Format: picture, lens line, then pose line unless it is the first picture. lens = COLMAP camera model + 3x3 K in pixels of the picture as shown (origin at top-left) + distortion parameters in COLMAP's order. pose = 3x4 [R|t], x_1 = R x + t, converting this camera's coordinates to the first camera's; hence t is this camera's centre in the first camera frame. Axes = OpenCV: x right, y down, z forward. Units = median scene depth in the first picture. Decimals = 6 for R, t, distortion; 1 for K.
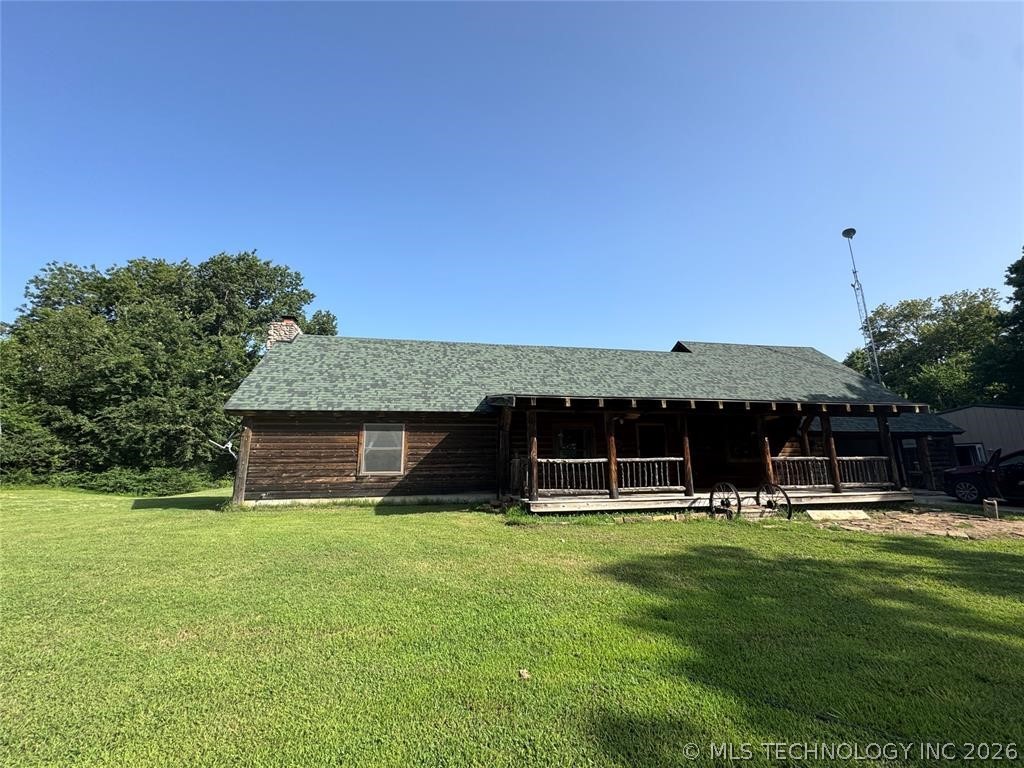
lens RADIAL K [[411.0, 0, 504.3], [0, 411.0, 387.1], [0, 0, 1]] dist [0.005567, 0.000454]
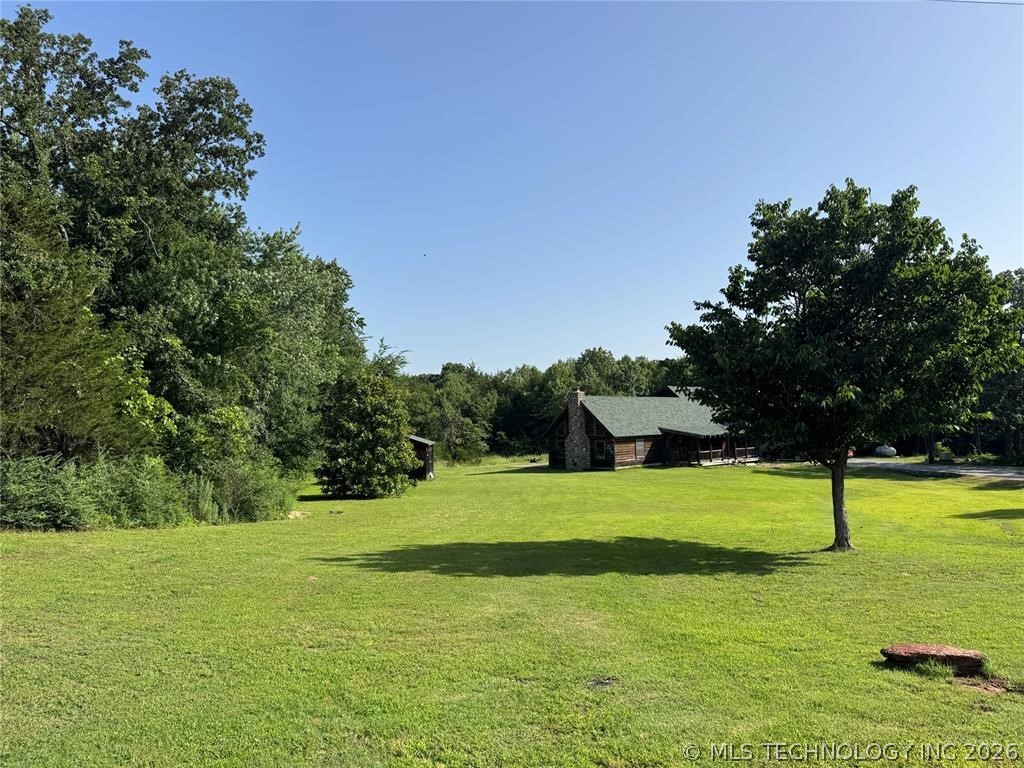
lens RADIAL K [[715.5, 0, 510.2], [0, 715.5, 392.0], [0, 0, 1]] dist [0.078975, -0.084938]
pose [[0.821091, 0.018523, 0.570497, -4.088984], [-0.092965, 0.990468, 0.101642, -0.689748], [-0.563176, -0.136493, 0.814986, -2.608322]]
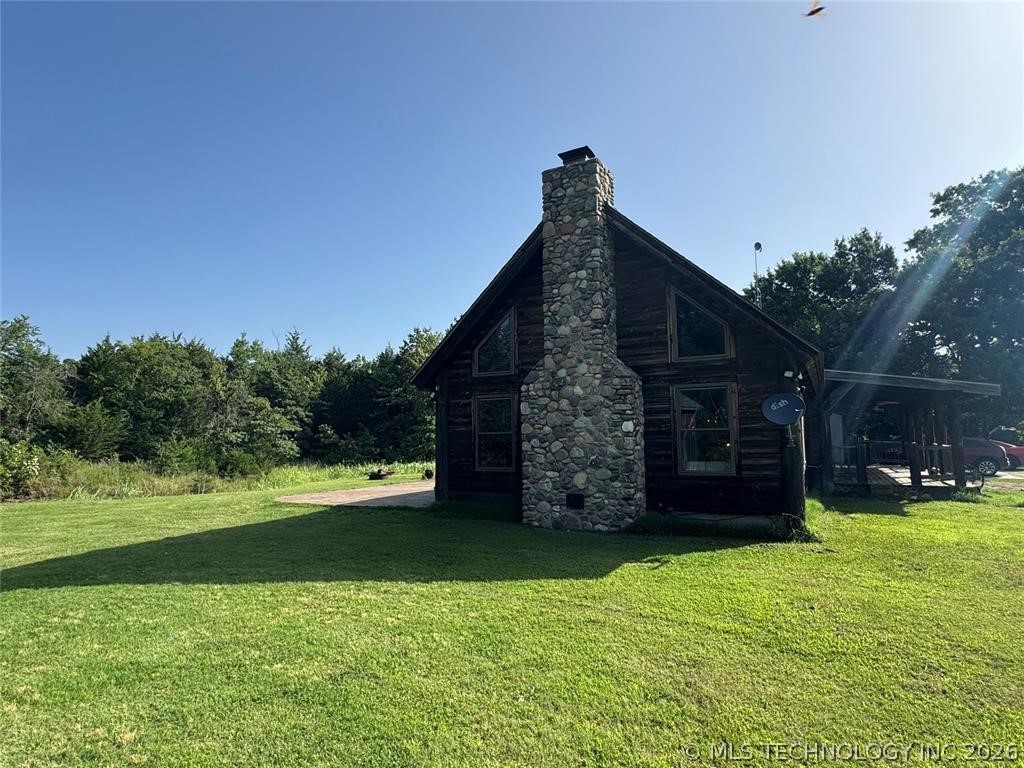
lens RADIAL K [[567.0, 0, 511.6], [0, 567.0, 384.5], [0, 0, 1]] dist [0.004565, -0.008199]
pose [[0.650964, 0.079232, 0.754962, -1.466232], [-0.139606, 0.990070, 0.016469, 0.136149], [-0.746161, -0.116118, 0.655561, 0.794110]]
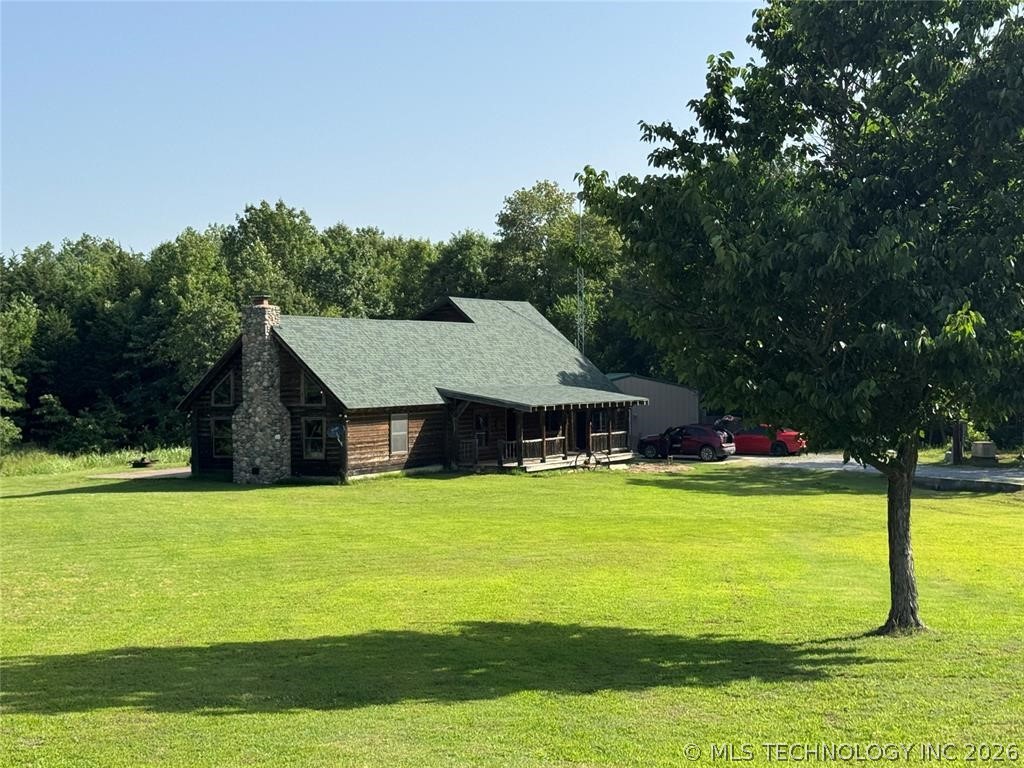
lens RADIAL K [[1635.8, 0, 502.3], [0, 1635.8, 384.4], [0, 0, 1]] dist [0.145568, 0.000000]
pose [[0.631437, -0.000941, 0.775427, -4.296510], [-0.140823, 0.983231, 0.115867, -0.674937], [-0.762533, -0.182360, 0.620716, -2.519030]]
